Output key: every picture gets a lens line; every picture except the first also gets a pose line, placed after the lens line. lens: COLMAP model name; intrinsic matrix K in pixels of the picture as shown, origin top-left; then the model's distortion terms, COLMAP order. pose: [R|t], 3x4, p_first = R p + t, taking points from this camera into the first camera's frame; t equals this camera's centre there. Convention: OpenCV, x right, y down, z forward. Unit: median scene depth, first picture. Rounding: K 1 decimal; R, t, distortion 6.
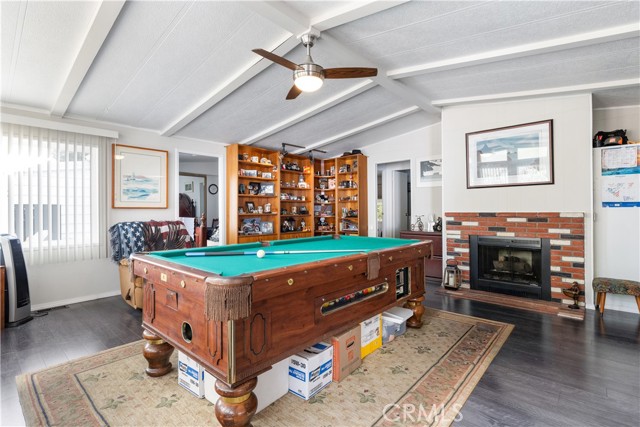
lens RADIAL K [[309.1, 0, 314.6], [0, 309.1, 208.3], [0, 0, 1]] dist [-0.000027, 0.000444]
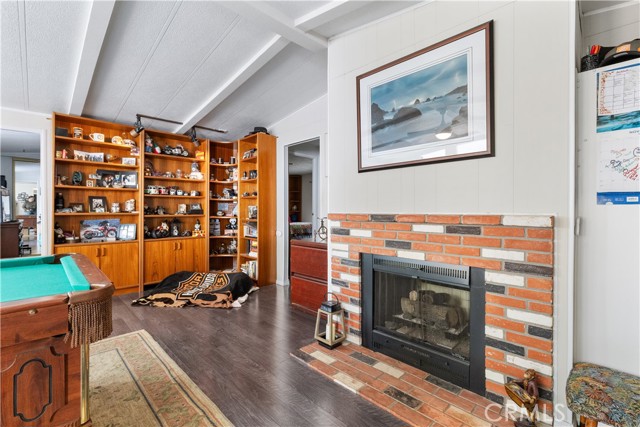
lens RADIAL K [[290.5, 0, 315.3], [0, 290.5, 210.6], [0, 0, 1]] dist [0.001163, -0.000270]
pose [[0.997889, 0.005738, -0.064682, 0.461972], [-0.005094, 0.999936, 0.010123, 0.002912], [0.064736, -0.009772, 0.997855, 0.465286]]
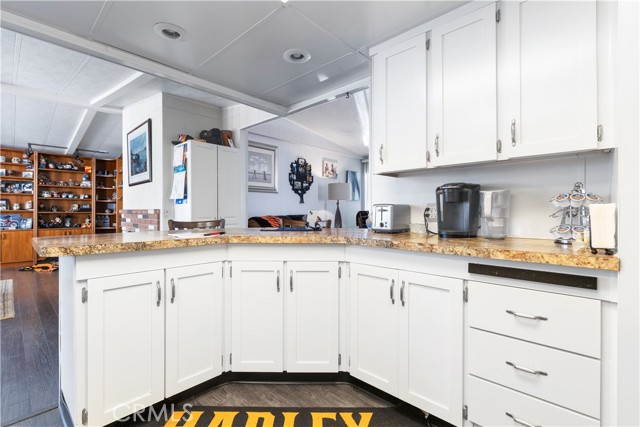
lens RADIAL K [[290.5, 0, 321.8], [0, 290.5, 211.2], [0, 0, 1]] dist [0.001163, -0.000270]
pose [[0.999881, 0.005300, -0.014487, 1.192759], [-0.005190, 0.999957, 0.007631, 0.010011], [0.014527, -0.007554, 0.999866, 0.031229]]
